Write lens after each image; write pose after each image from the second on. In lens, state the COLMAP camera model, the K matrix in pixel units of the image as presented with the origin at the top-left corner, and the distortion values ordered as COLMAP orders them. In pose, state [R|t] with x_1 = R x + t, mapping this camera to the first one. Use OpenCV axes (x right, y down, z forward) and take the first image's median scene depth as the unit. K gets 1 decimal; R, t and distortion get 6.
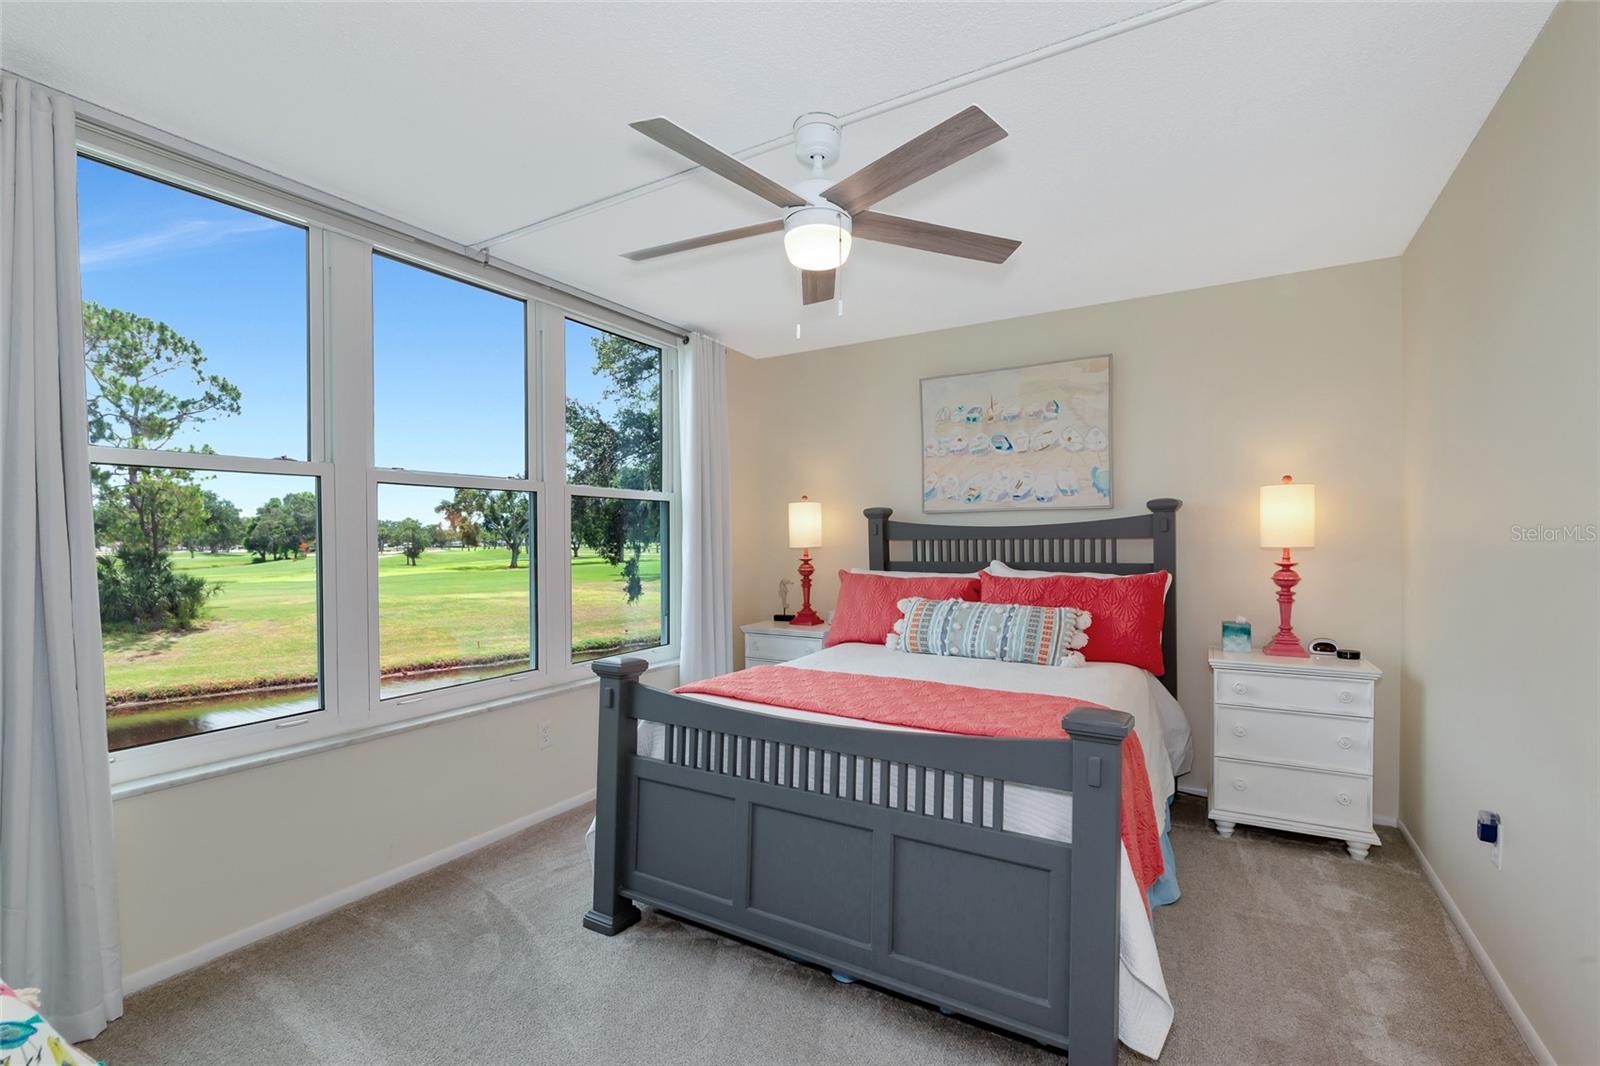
lens RADIAL K [[705.7, 0, 796.3], [0, 705.7, 546.0], [0, 0, 1]] dist [-0.006958, -0.000140]
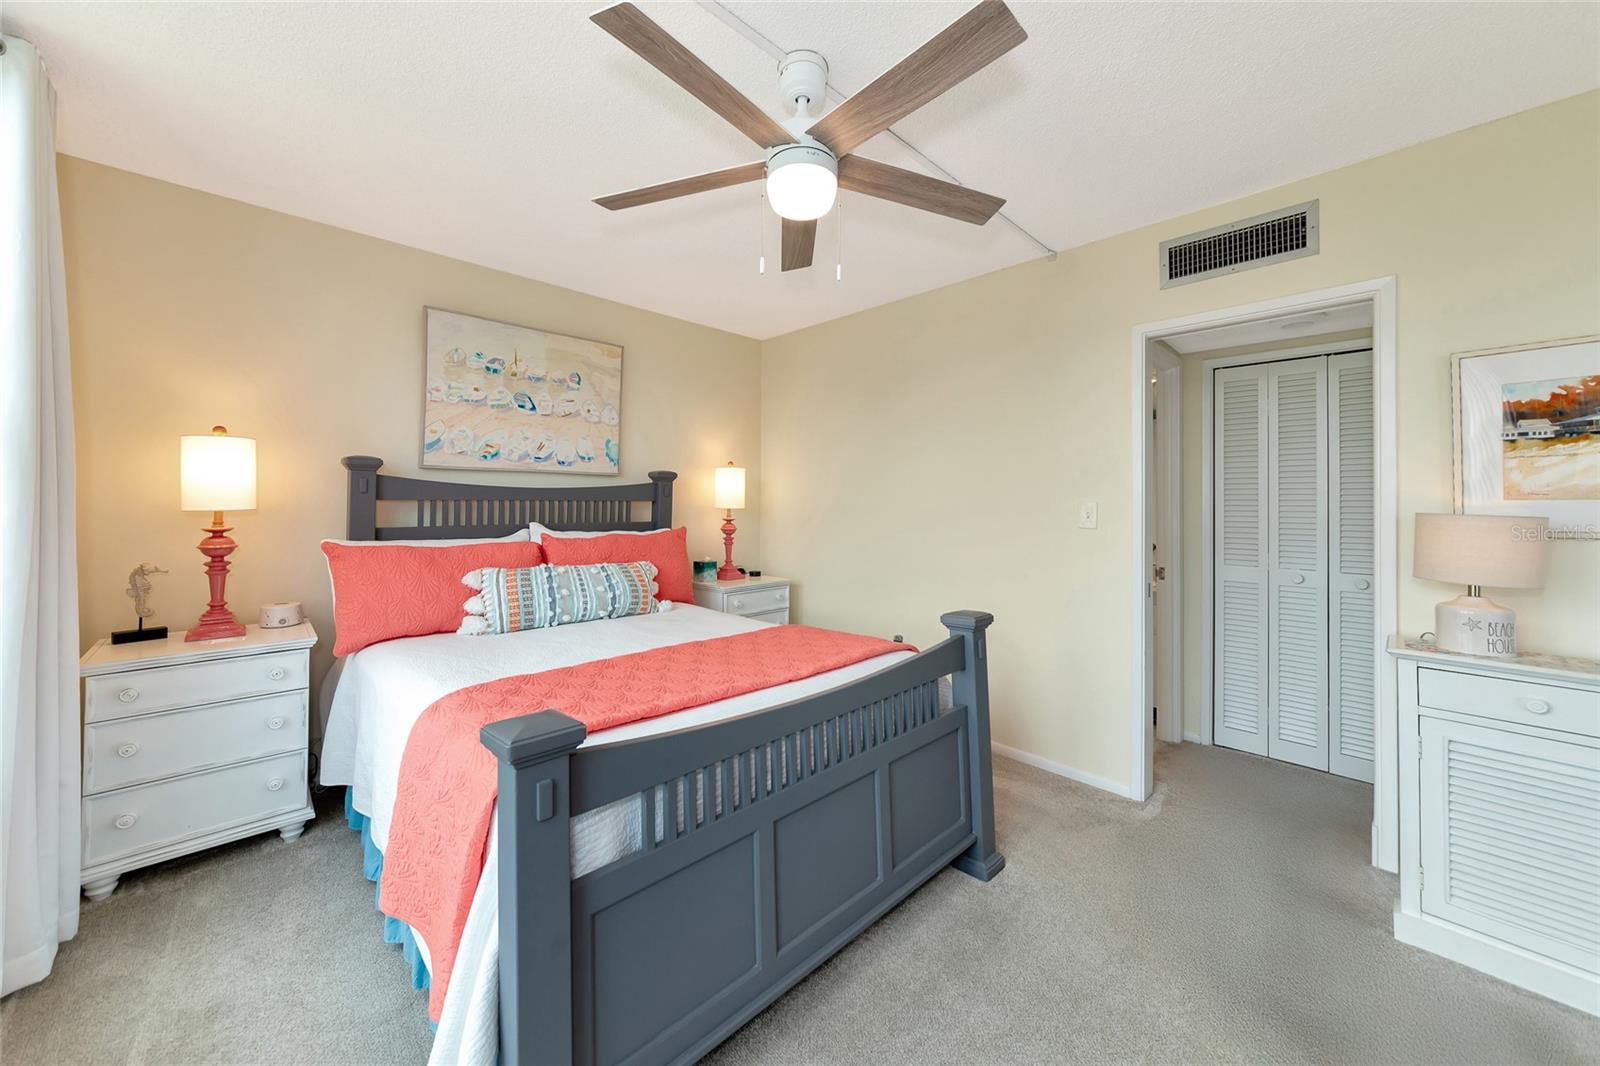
lens RADIAL K [[566.3, 0, 790.5], [0, 566.3, 506.9], [0, 0, 1]] dist [-0.001317, 0.001923]
pose [[0.261834, 0.002177, 0.965110, -0.386298], [0.000673, 0.999997, -0.002438, 0.001010], [-0.965113, 0.001288, 0.261832, 0.460700]]
